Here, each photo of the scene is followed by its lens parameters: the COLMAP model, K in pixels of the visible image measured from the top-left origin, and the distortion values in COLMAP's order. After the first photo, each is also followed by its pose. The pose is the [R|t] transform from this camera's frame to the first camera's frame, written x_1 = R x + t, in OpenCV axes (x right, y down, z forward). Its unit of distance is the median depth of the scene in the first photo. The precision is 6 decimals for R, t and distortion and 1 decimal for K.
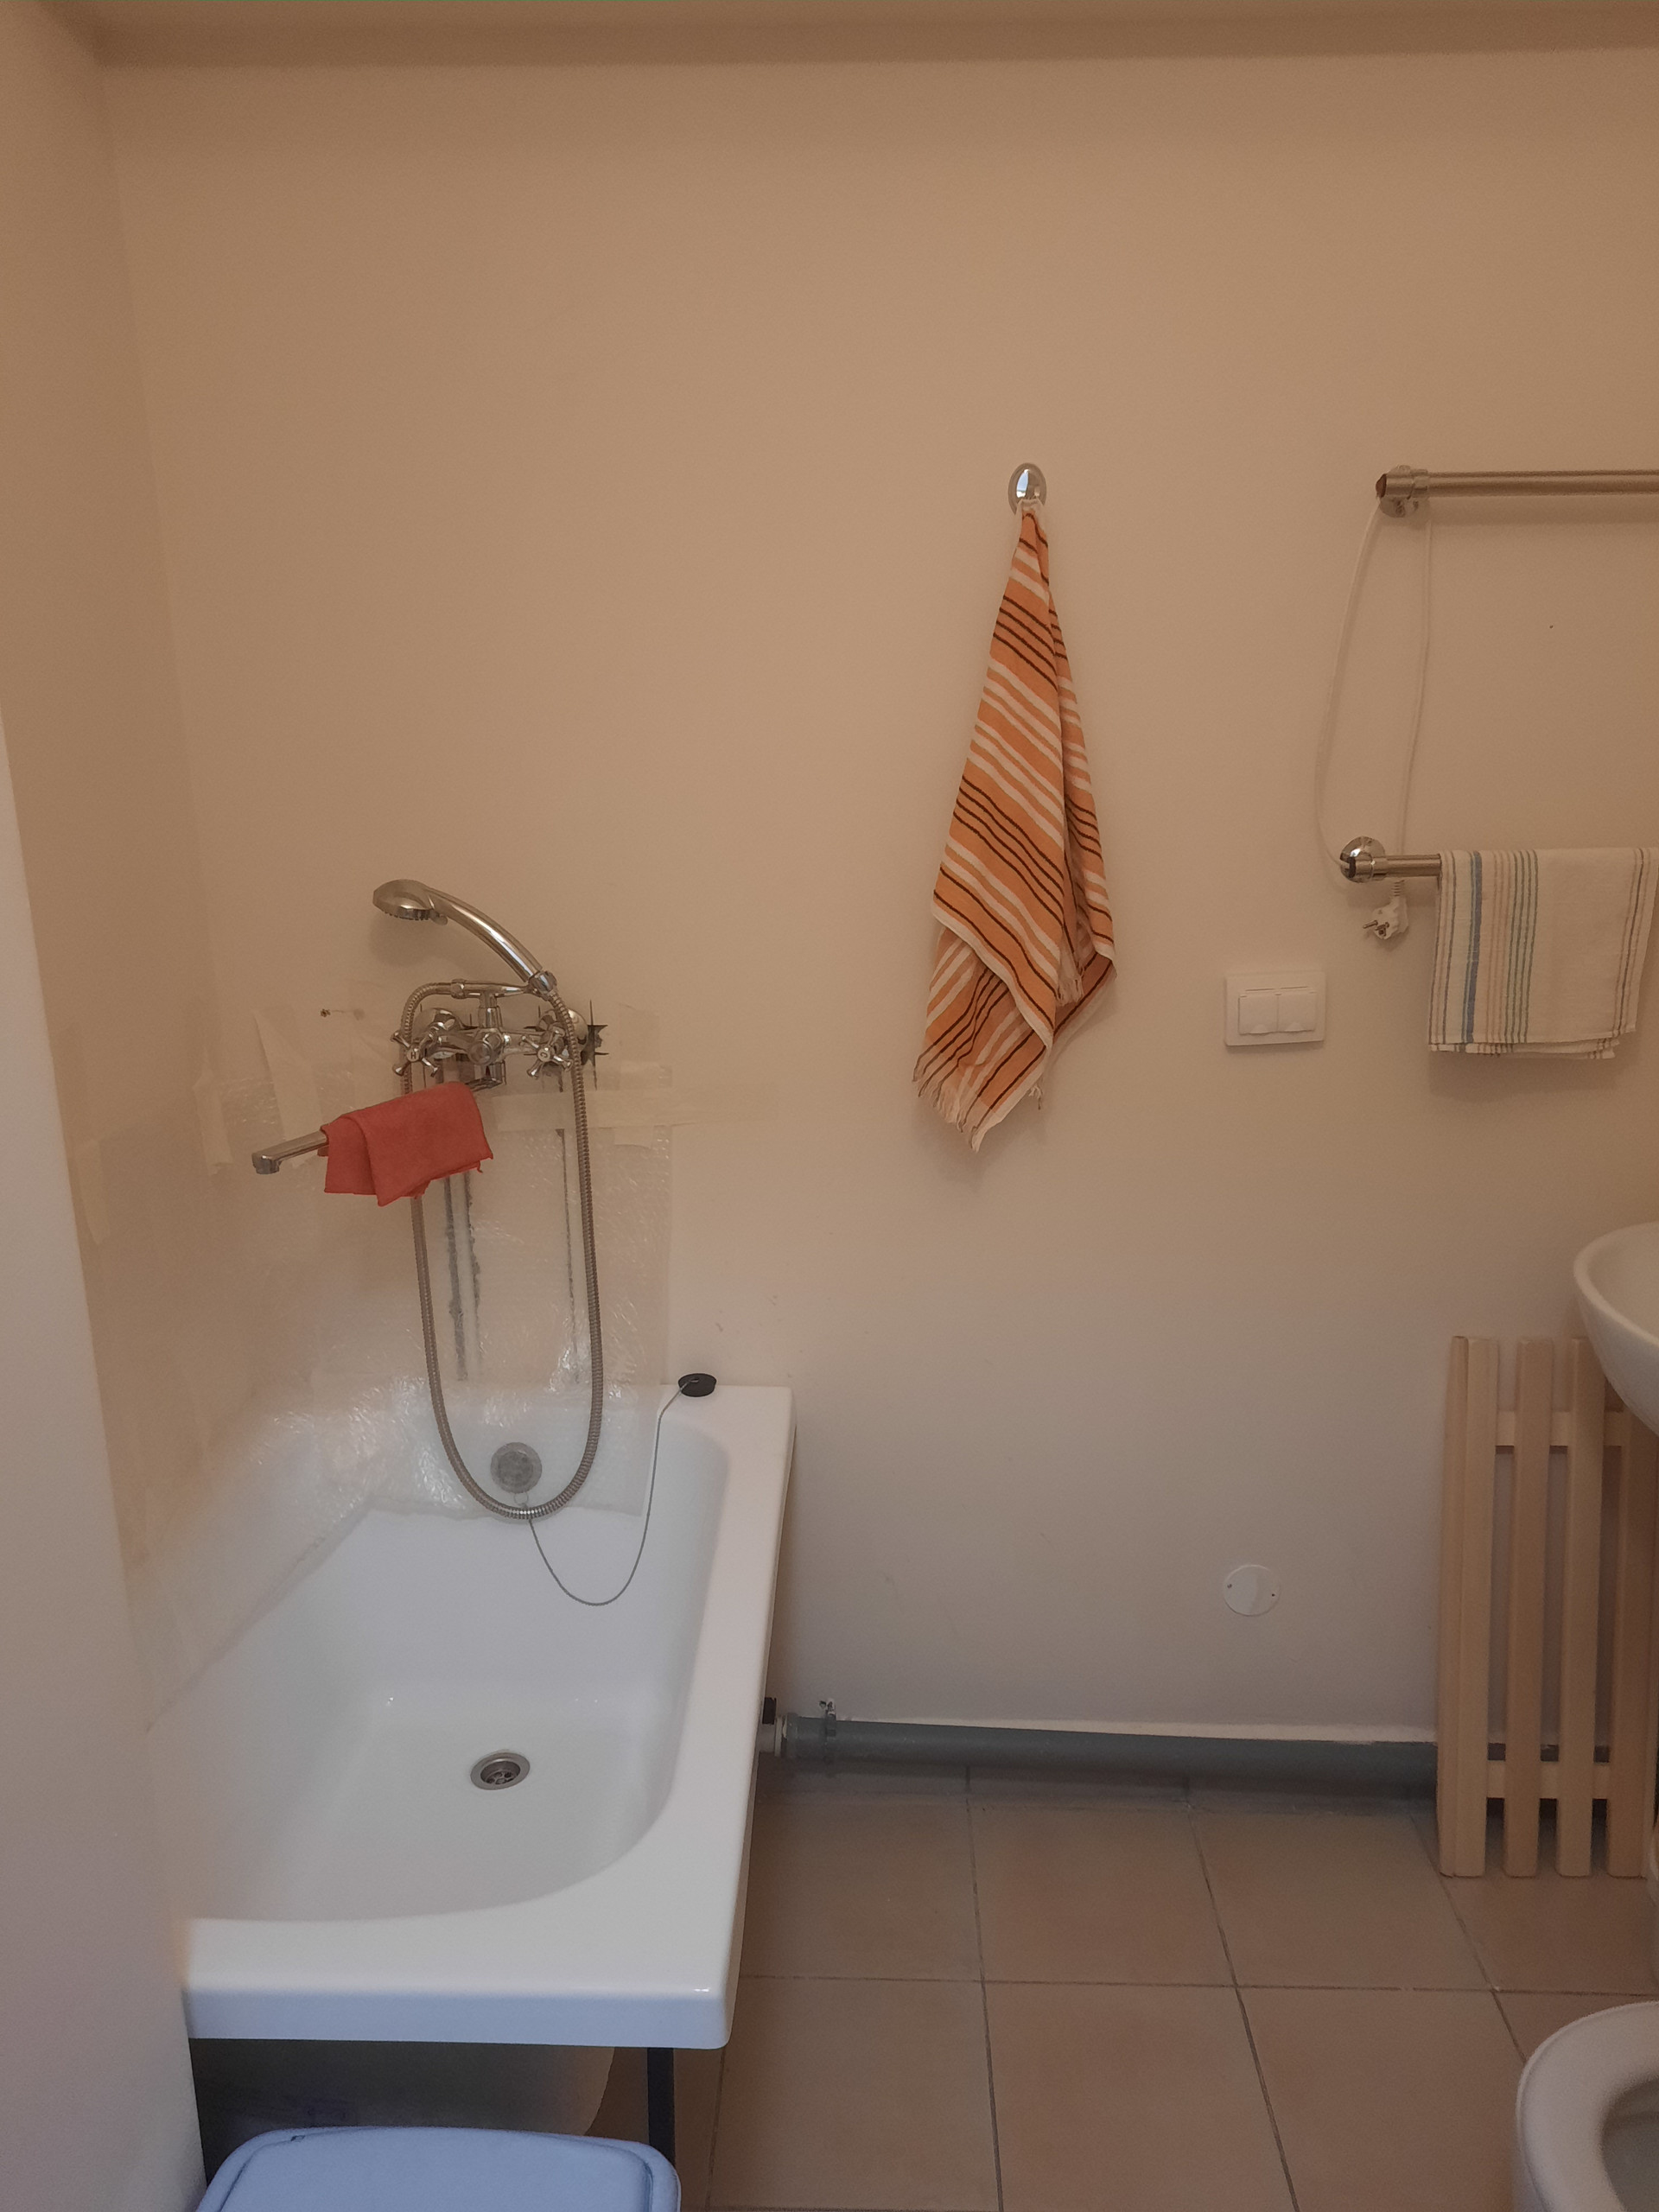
lens RADIAL K [[1610.4, 0, 843.6], [0, 1610.4, 1111.2], [0, 0, 1]] dist [0.069345, -0.075806]
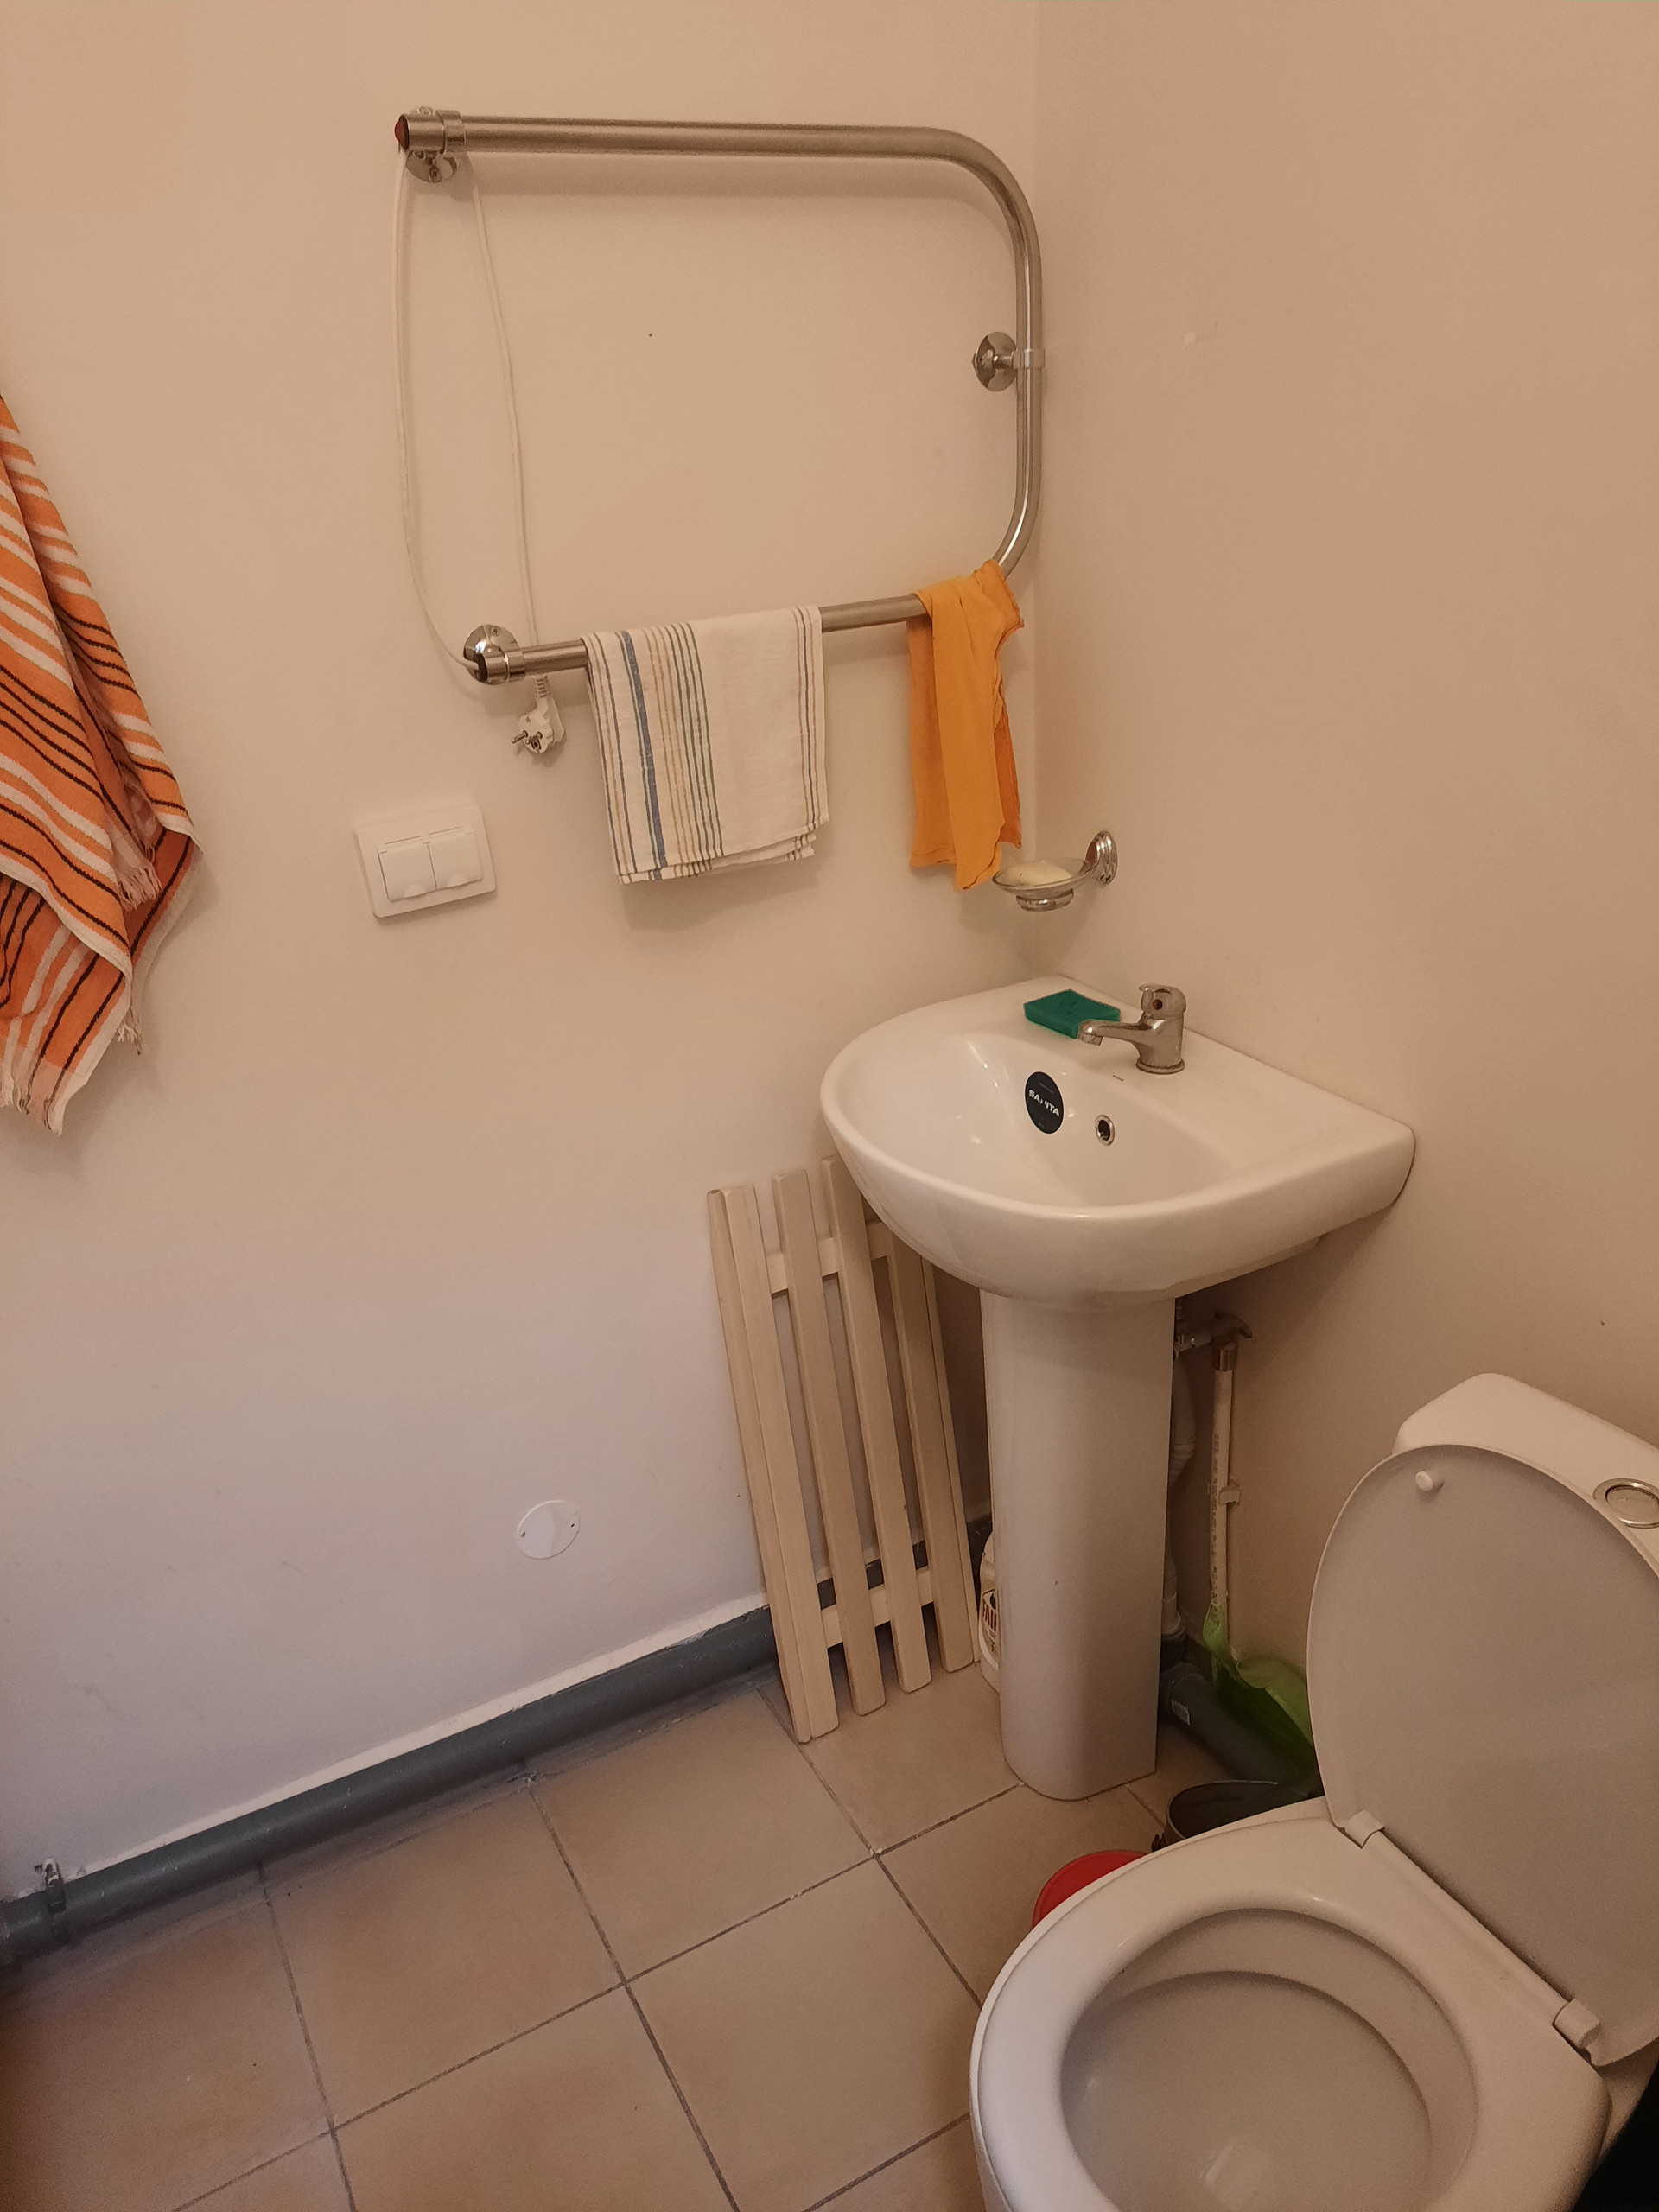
lens RADIAL K [[1610.4, 0, 843.6], [0, 1610.4, 1111.2], [0, 0, 1]] dist [0.069345, -0.075806]
pose [[0.862564, -0.240605, 0.445075, 0.064854], [0.176177, 0.967467, 0.181572, -0.054414], [-0.474283, -0.078205, 0.876892, 0.216440]]
